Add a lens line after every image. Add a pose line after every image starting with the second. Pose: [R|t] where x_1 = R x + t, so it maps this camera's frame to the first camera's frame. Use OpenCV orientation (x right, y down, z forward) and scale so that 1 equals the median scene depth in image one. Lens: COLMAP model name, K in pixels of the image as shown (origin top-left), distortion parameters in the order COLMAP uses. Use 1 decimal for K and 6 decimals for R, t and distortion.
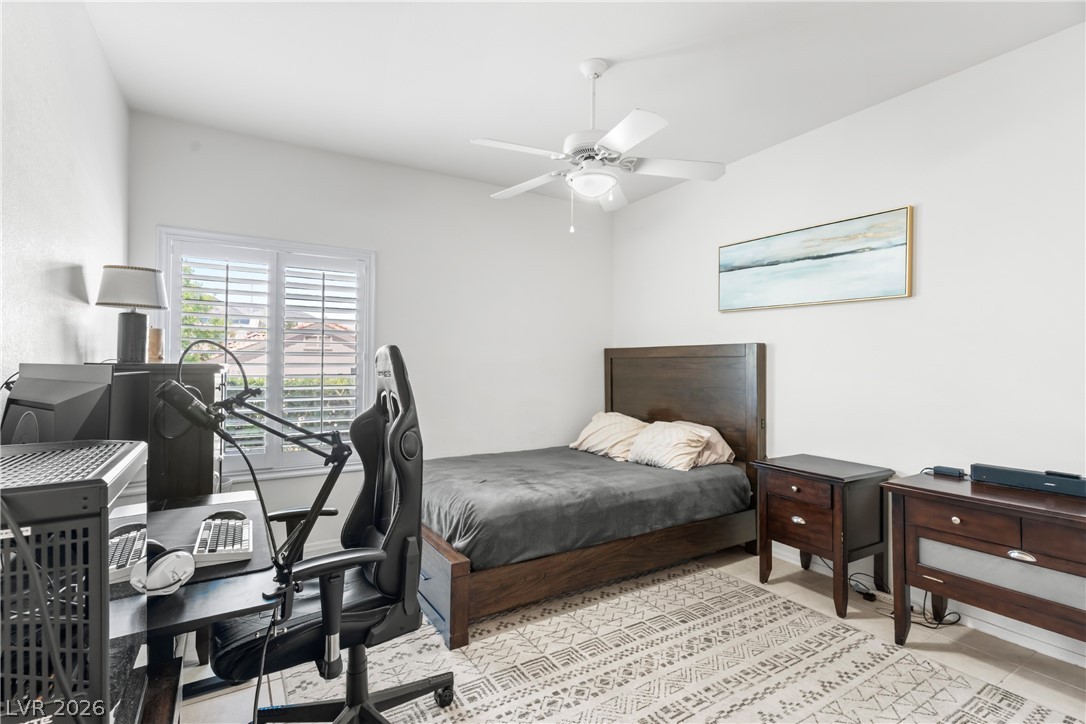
lens RADIAL K [[515.8, 0, 543.2], [0, 515.8, 362.2], [0, 0, 1]] dist [-0.000860, 0.000014]
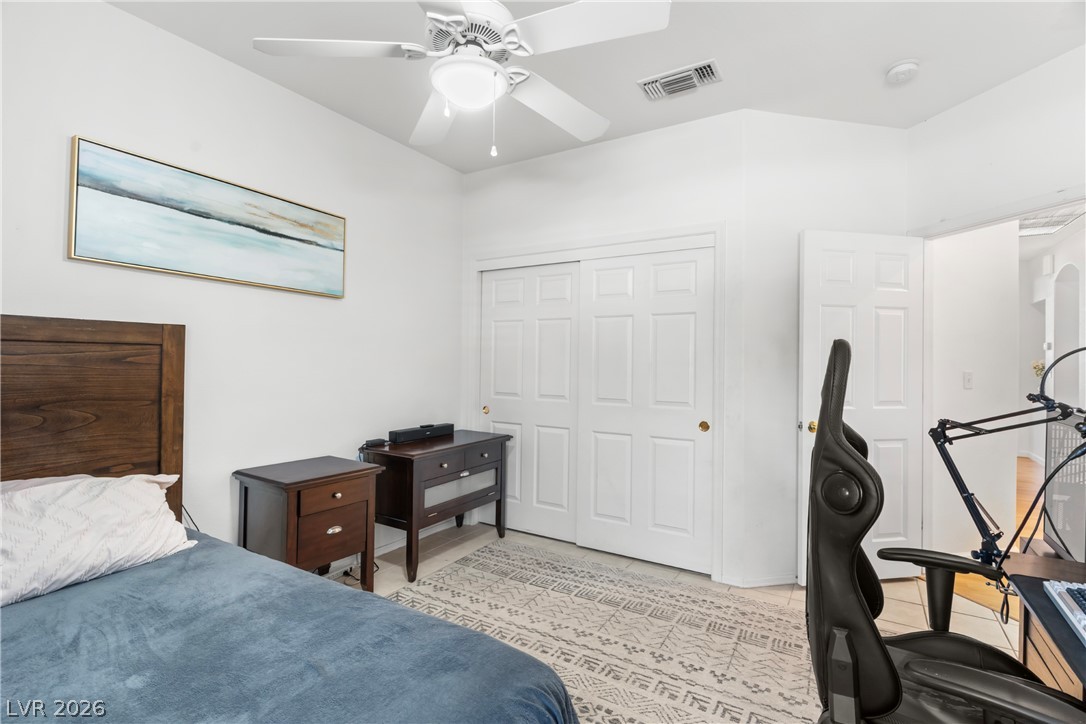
lens RADIAL K [[515.8, 0, 541.5], [0, 515.8, 360.2], [0, 0, 1]] dist [-0.000860, 0.000014]
pose [[-0.458908, -0.008929, 0.888439, -0.577072], [-0.019350, 0.999813, 0.000054, -0.000498], [-0.888273, -0.017167, -0.458995, 1.317731]]
